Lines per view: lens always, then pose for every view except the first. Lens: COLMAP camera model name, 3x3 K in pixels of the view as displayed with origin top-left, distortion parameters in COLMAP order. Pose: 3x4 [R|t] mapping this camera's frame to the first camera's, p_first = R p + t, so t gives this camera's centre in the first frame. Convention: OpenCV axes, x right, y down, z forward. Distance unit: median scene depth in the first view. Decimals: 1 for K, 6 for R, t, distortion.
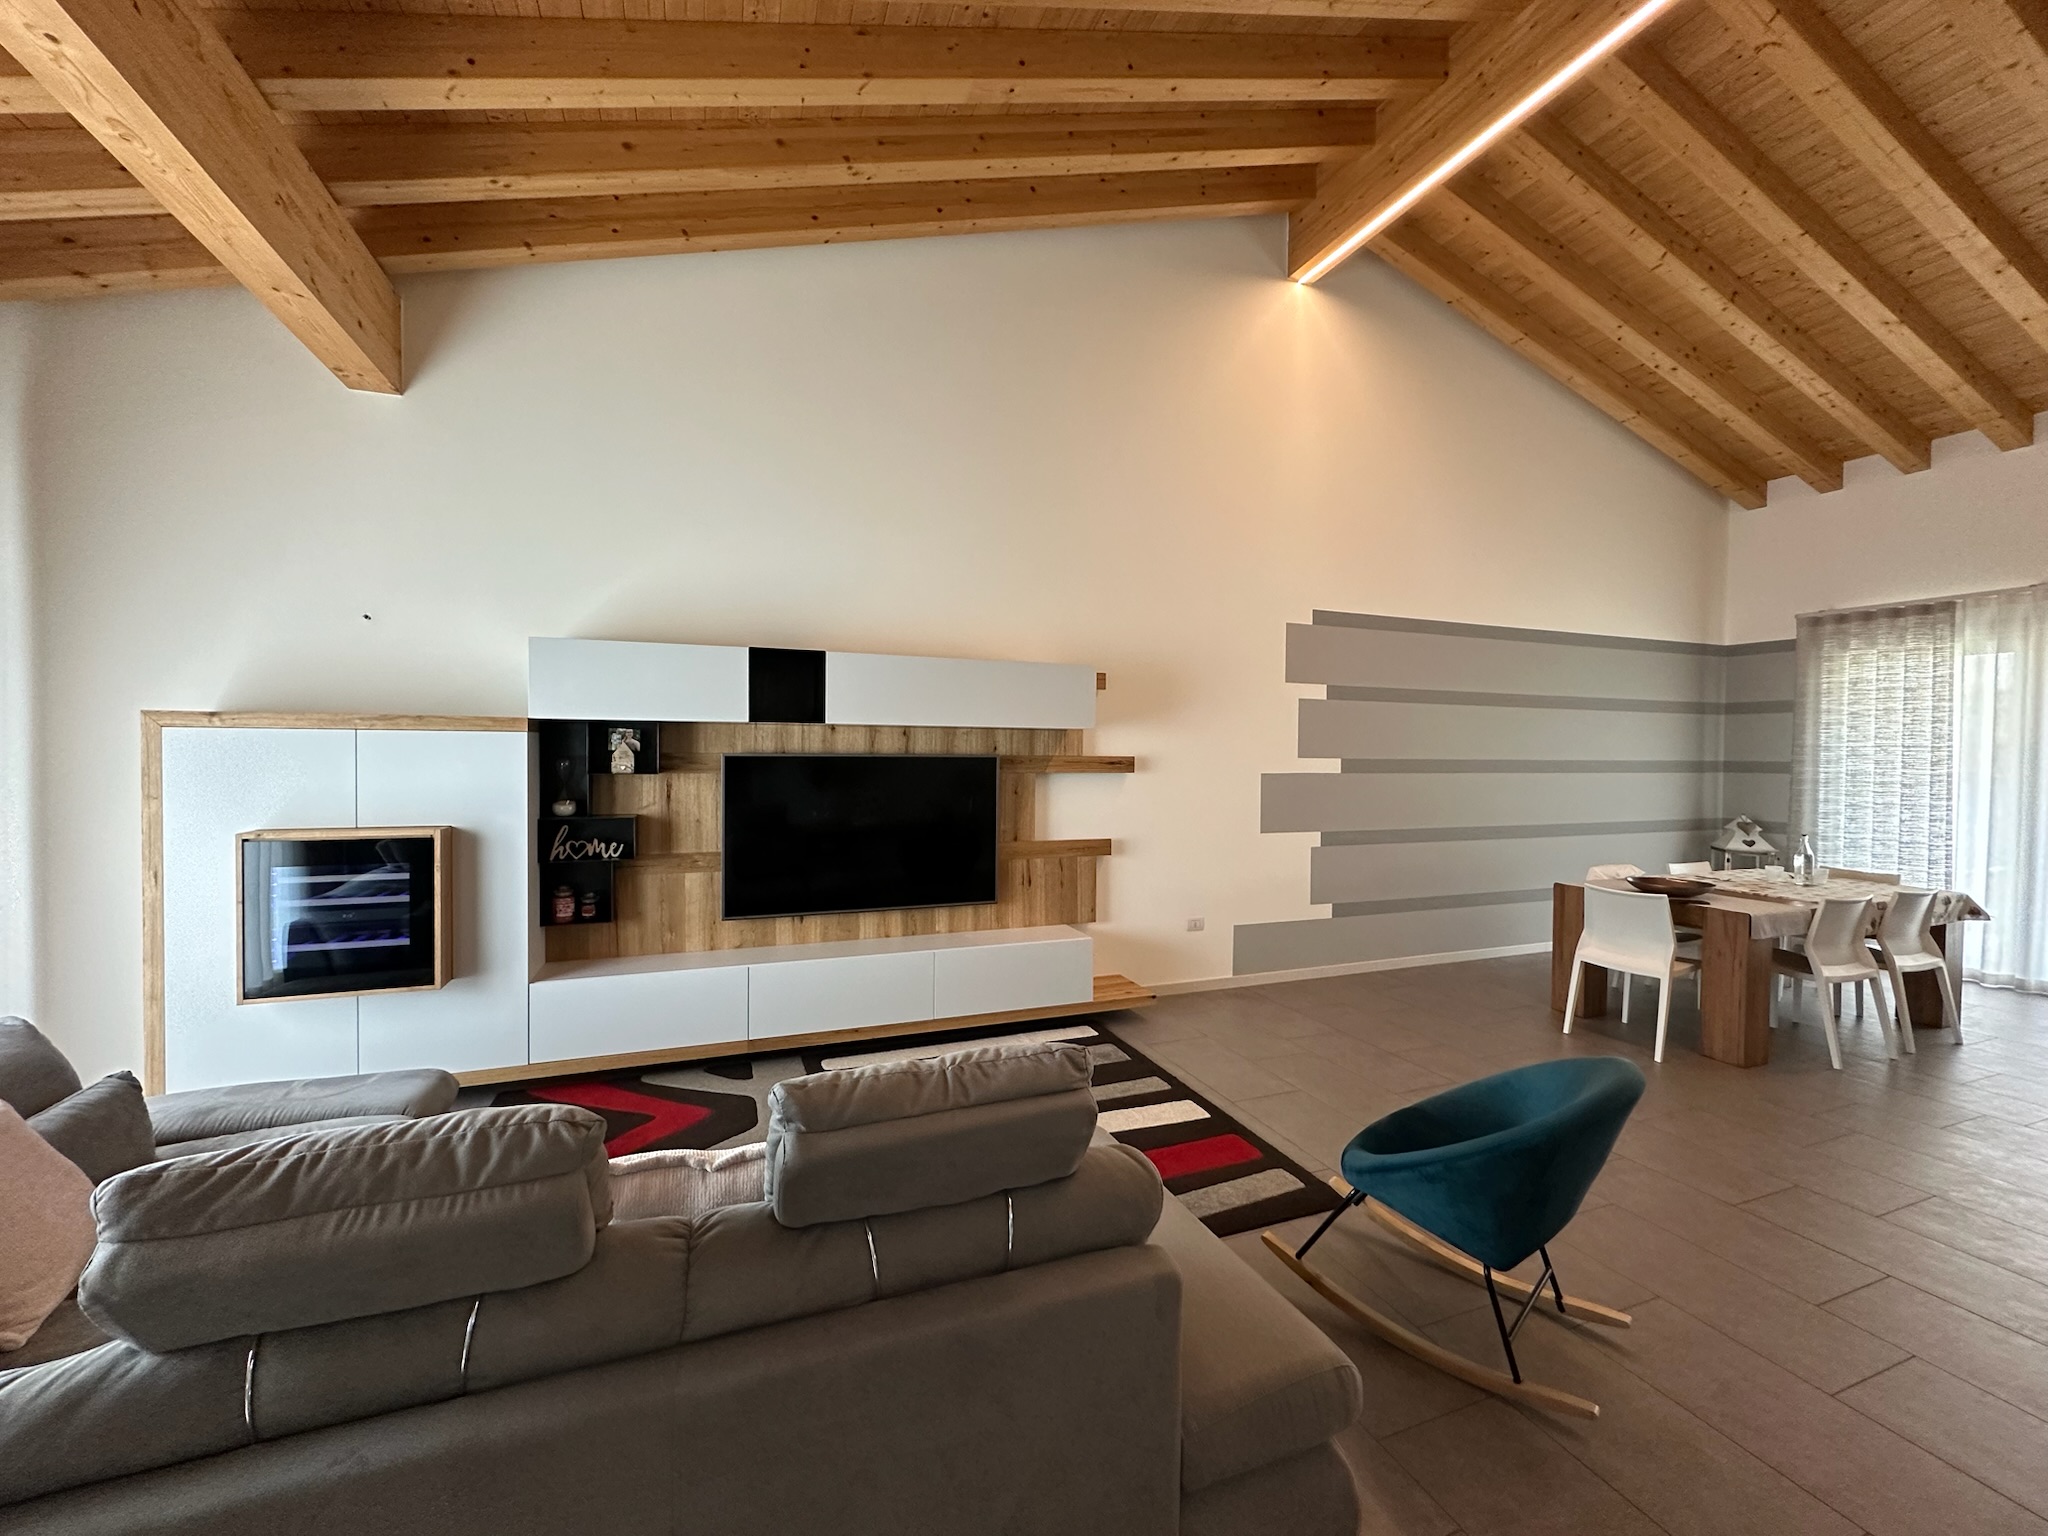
lens RADIAL K [[810.3, 0, 1017.9], [0, 810.3, 768.6], [0, 0, 1]] dist [-0.001727, 0.000123]
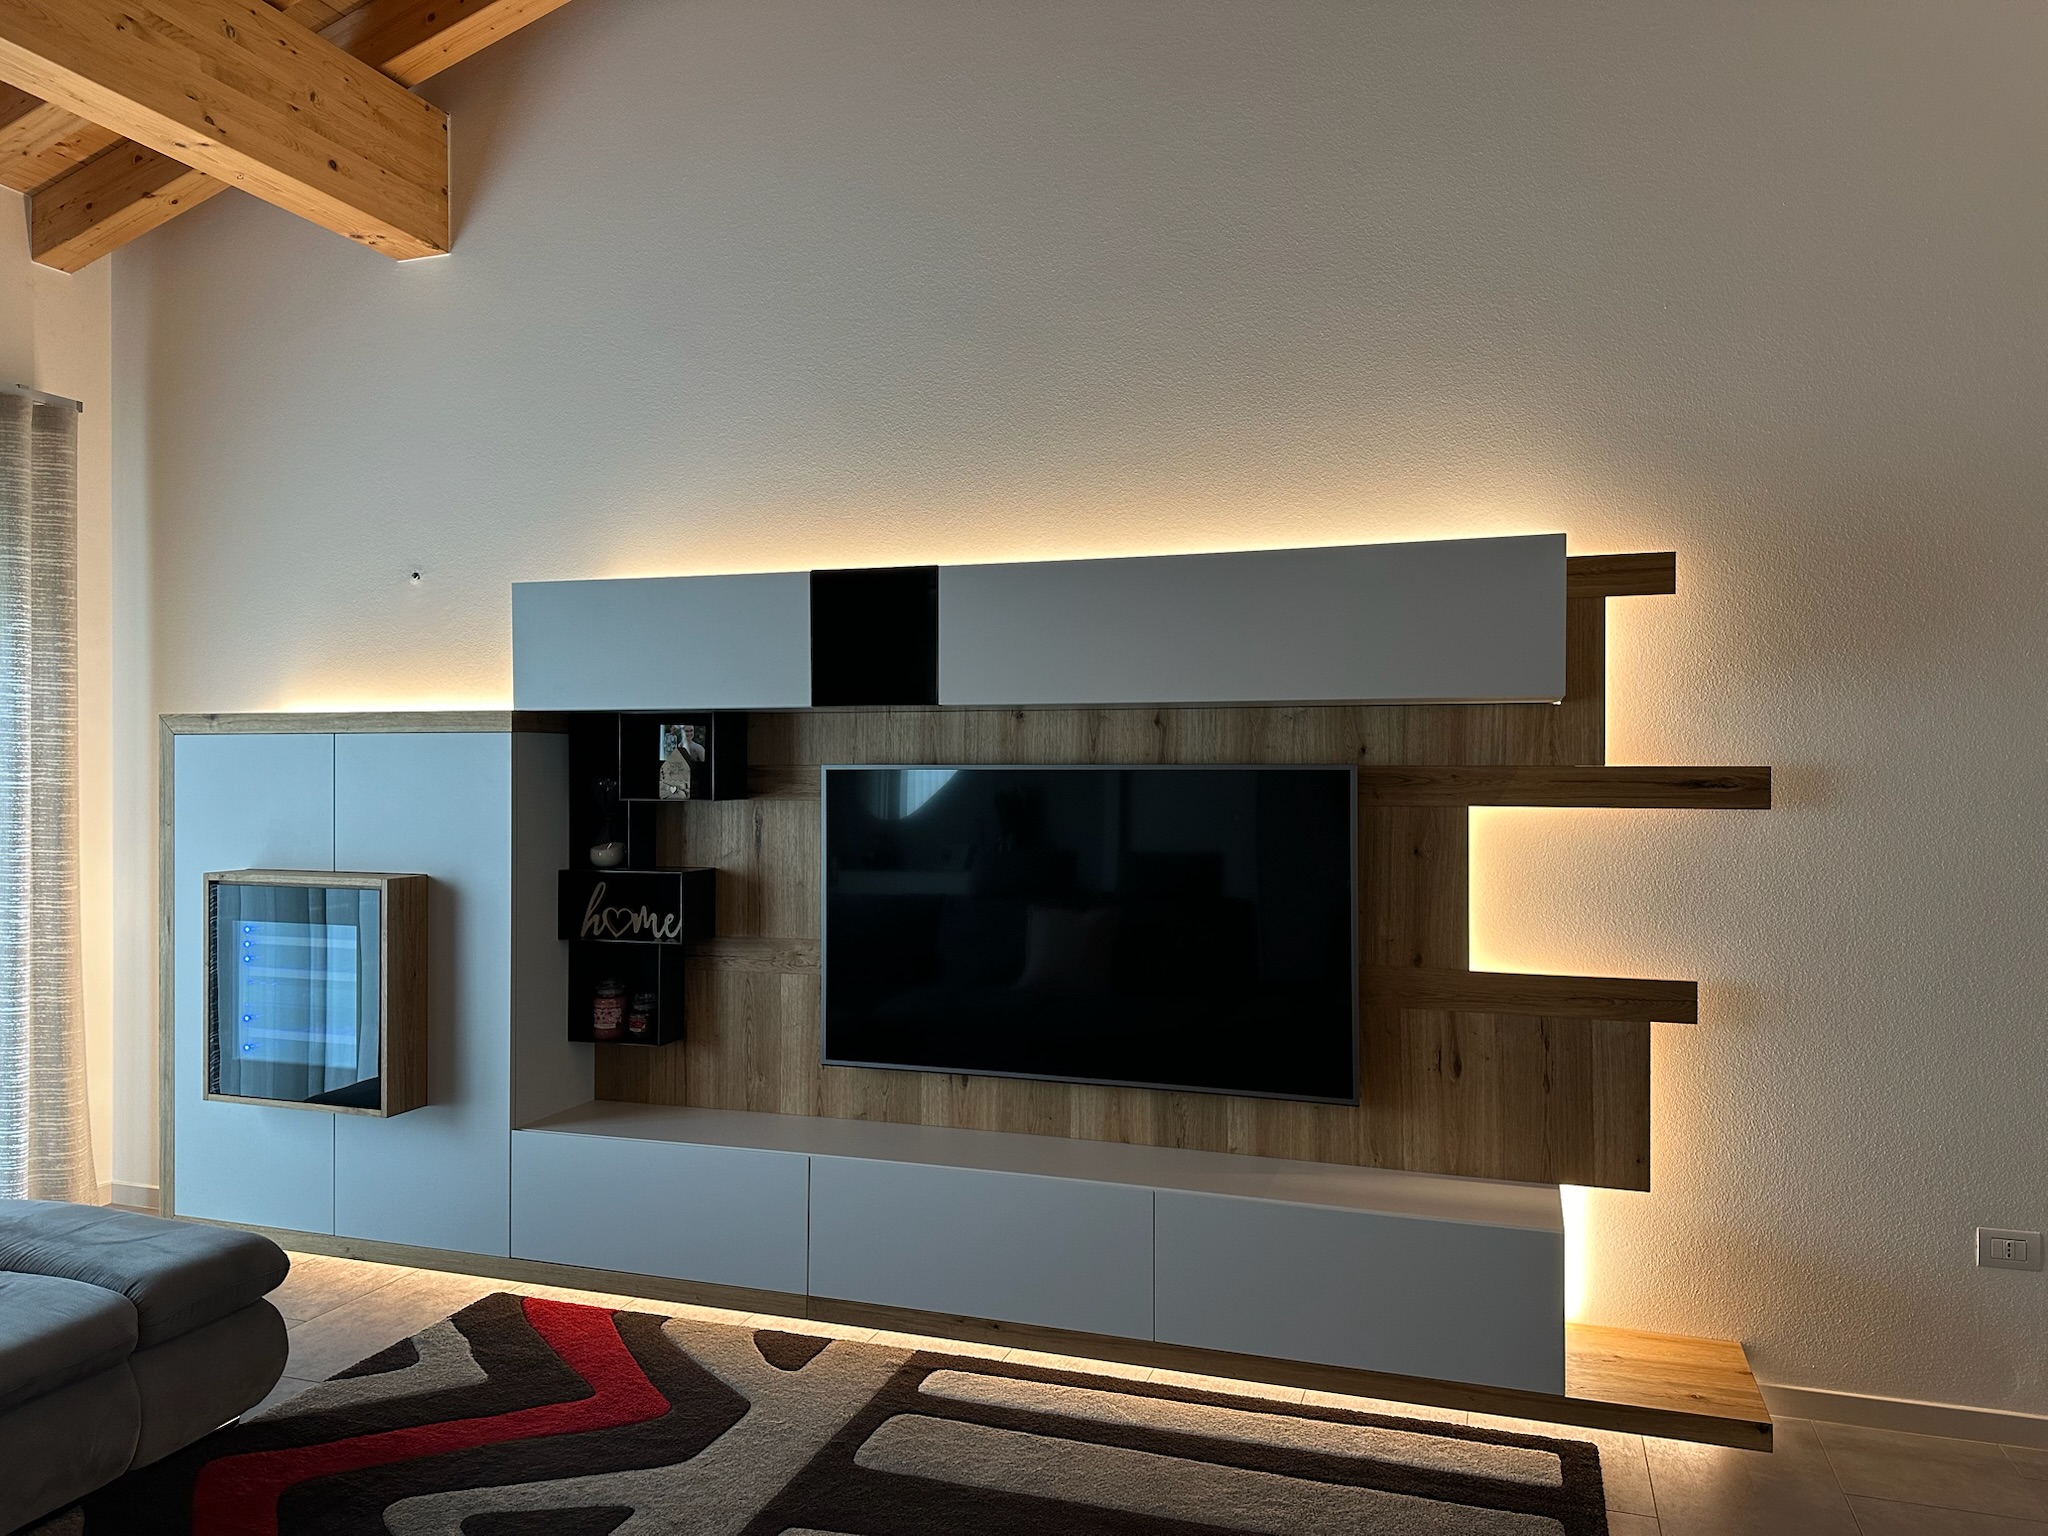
lens RADIAL K [[1424.6, 0, 1019.7], [0, 1424.6, 778.9], [0, 0, 1]] dist [0.091566, -0.115360]
pose [[0.773513, -0.003551, -0.633771, 0.379634], [-0.008577, 0.999834, -0.016071, 0.005770], [0.633723, 0.017867, 0.773354, 0.334423]]
